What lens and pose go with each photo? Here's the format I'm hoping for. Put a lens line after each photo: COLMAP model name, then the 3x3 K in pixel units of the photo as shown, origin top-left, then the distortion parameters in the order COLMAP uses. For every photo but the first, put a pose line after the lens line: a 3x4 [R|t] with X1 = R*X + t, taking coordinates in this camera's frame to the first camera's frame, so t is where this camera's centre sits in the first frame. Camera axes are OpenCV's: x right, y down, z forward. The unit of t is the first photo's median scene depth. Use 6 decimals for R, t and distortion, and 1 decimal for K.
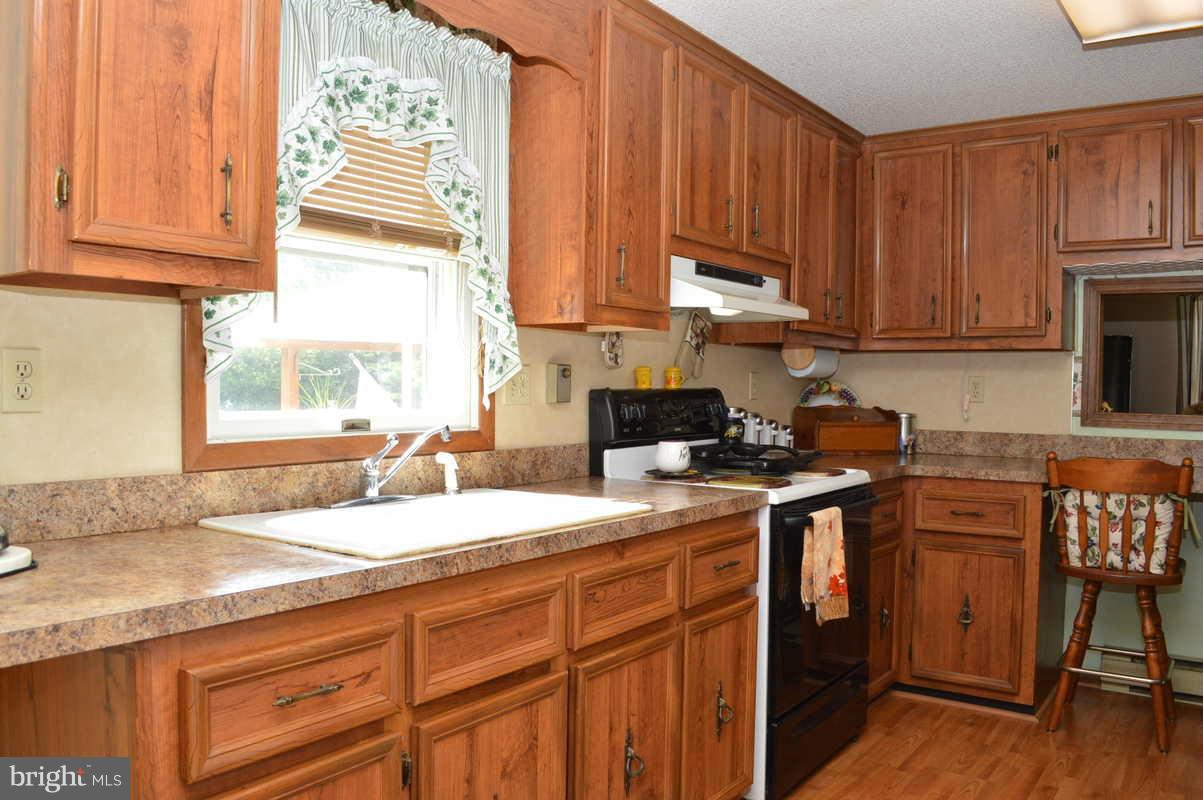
lens RADIAL K [[967.9, 0, 601.5], [0, 967.9, 400.0], [0, 0, 1]] dist [-0.078364, 0.002450]
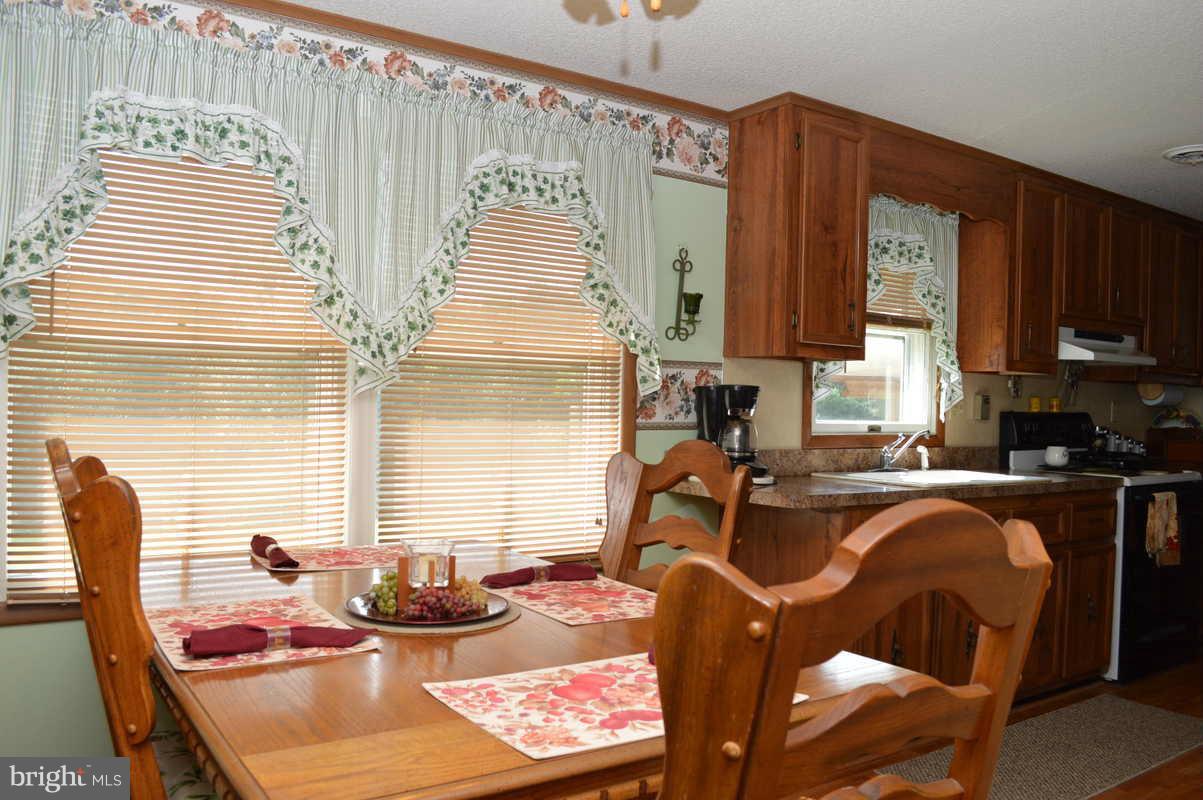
lens RADIAL K [[967.9, 0, 601.5], [0, 967.9, 400.0], [0, 0, 1]] dist [-0.078364, 0.002450]
pose [[0.942652, 0.012902, -0.333527, -0.121896], [-0.020793, 0.999582, -0.020099, 0.016985], [0.333128, 0.025881, 0.942526, -0.761457]]
